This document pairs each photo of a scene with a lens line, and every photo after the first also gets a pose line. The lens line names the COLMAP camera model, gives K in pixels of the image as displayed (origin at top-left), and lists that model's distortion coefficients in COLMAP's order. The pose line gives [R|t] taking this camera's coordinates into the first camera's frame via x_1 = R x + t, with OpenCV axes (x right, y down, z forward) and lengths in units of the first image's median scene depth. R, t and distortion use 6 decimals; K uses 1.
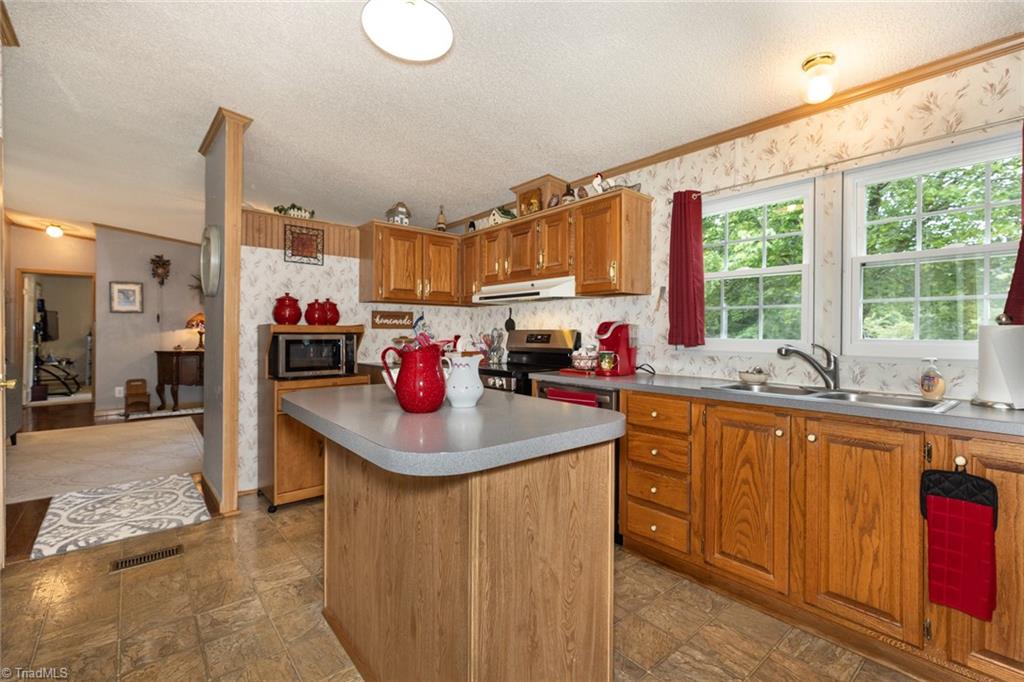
lens RADIAL K [[446.1, 0, 513.6], [0, 446.1, 331.9], [0, 0, 1]] dist [0.010345, -0.002067]
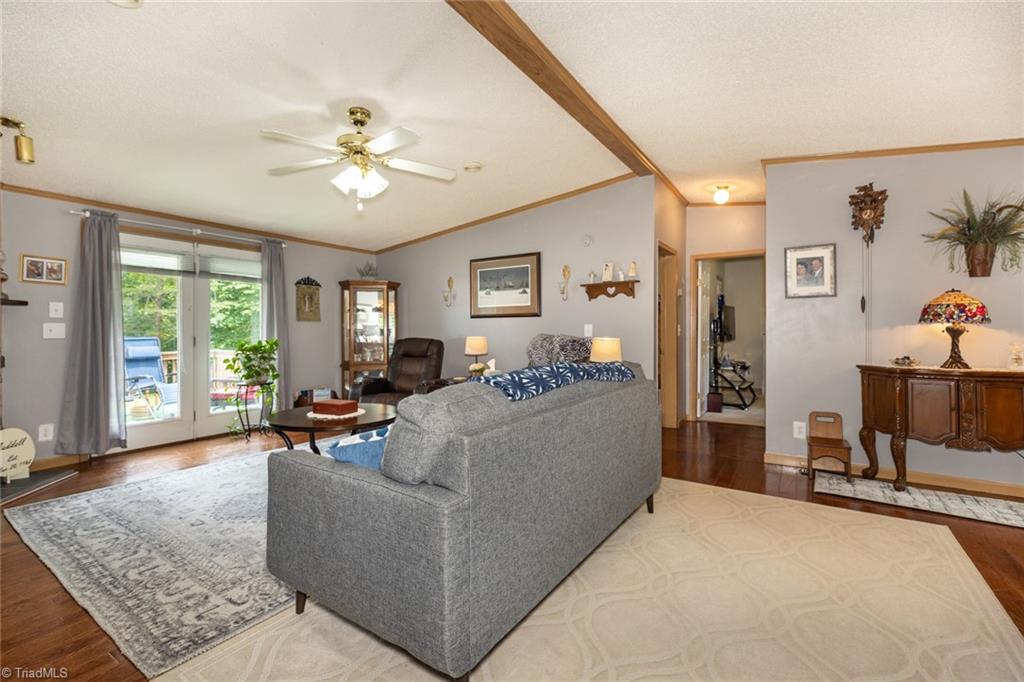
lens RADIAL K [[446.1, 0, 514.7], [0, 446.1, 331.2], [0, 0, 1]] dist [0.010345, -0.002067]
pose [[0.286601, -0.001230, -0.958049, -0.397004], [0.002069, 0.999998, -0.000665, 0.000821], [0.958048, -0.001791, 0.286603, 0.446661]]
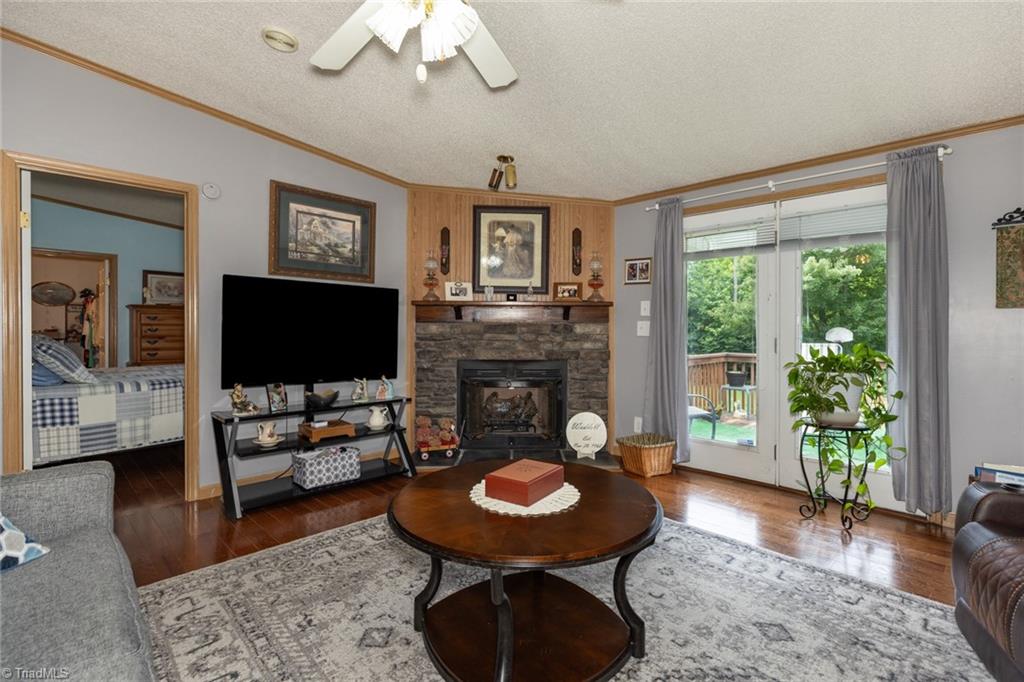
lens RADIAL K [[479.3, 0, 519.3], [0, 479.3, 326.3], [0, 0, 1]] dist [-0.002121, 0.000845]
pose [[-0.996687, -0.003960, -0.081233, -0.895434], [-0.003819, 0.999991, -0.001897, -0.002169], [0.081240, -0.001581, -0.996693, 0.663696]]
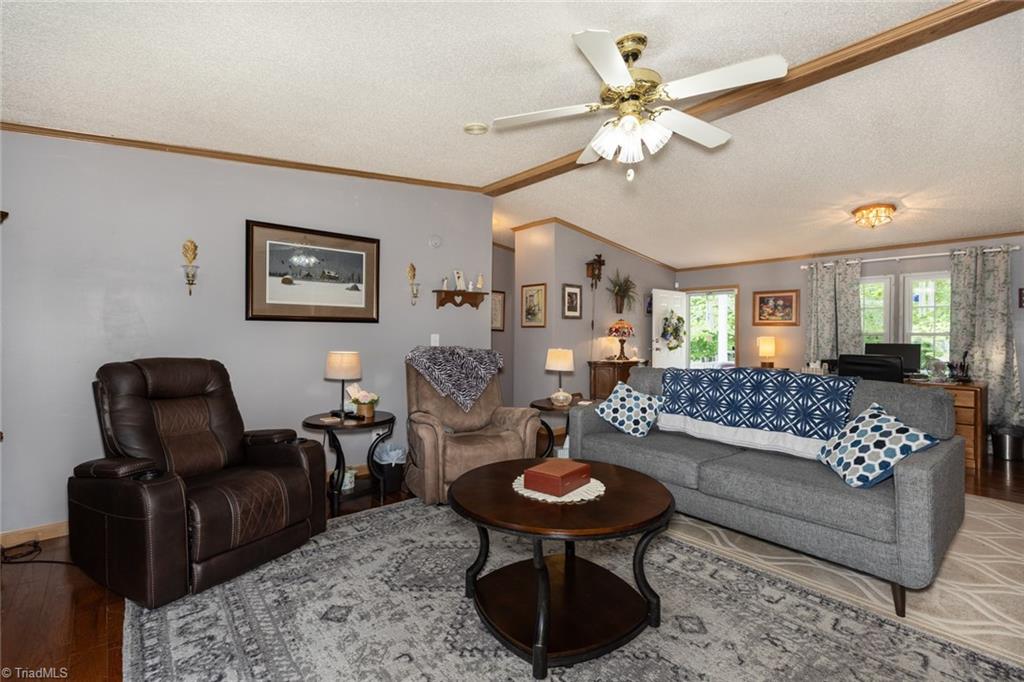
lens RADIAL K [[446.1, 0, 514.1], [0, 446.1, 339.7], [0, 0, 1]] dist [0.010345, -0.002067]
pose [[0.999982, 0.004233, 0.004156, -0.951187], [-0.004274, 0.999941, 0.009975, -0.009605], [-0.004114, -0.009993, 0.999942, 0.108923]]
